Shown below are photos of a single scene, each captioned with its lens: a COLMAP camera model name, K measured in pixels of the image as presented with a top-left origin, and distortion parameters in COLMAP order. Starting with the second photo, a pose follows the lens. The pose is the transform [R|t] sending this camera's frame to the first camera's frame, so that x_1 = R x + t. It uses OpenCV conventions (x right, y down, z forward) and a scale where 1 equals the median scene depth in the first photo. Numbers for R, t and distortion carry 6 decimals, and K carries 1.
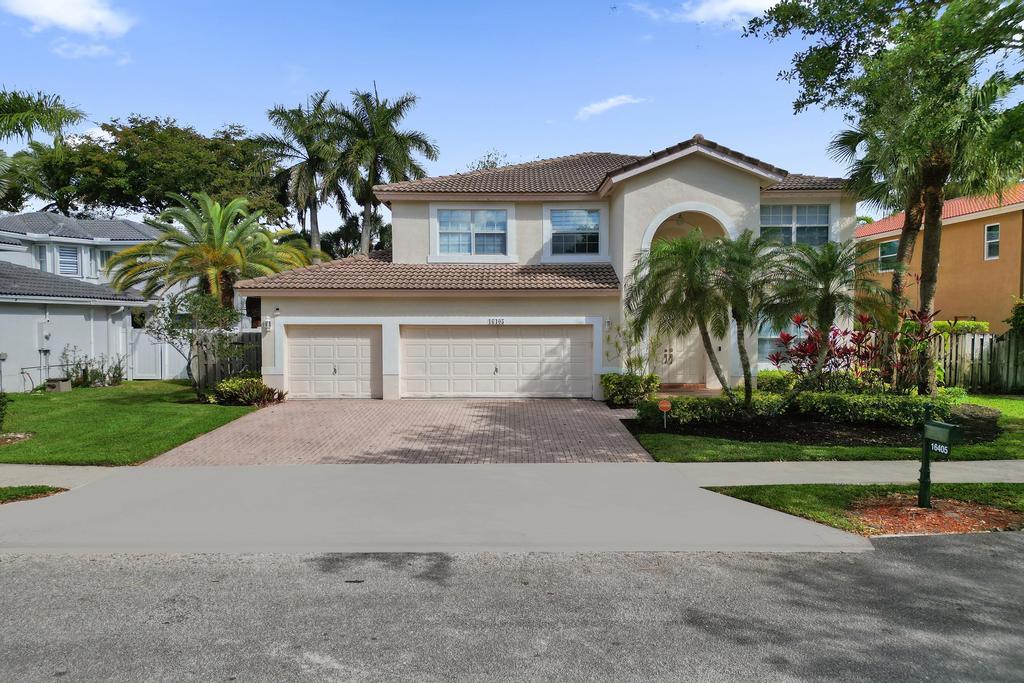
lens RADIAL K [[699.0, 0, 516.0], [0, 699.0, 343.2], [0, 0, 1]] dist [0.055071, -0.048404]
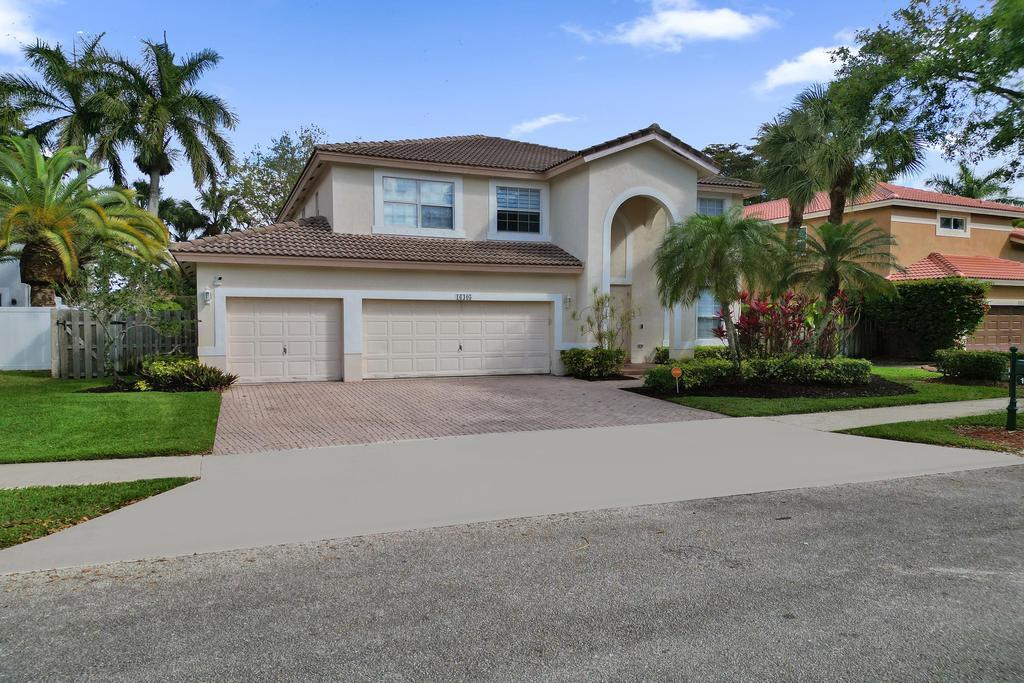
lens RADIAL K [[699.0, 0, 516.0], [0, 699.0, 343.2], [0, 0, 1]] dist [0.055071, -0.048404]
pose [[0.927828, -0.009778, 0.372881, -0.317668], [0.009299, 0.999952, 0.003081, 0.030467], [-0.372893, 0.000609, 0.927874, 0.078874]]
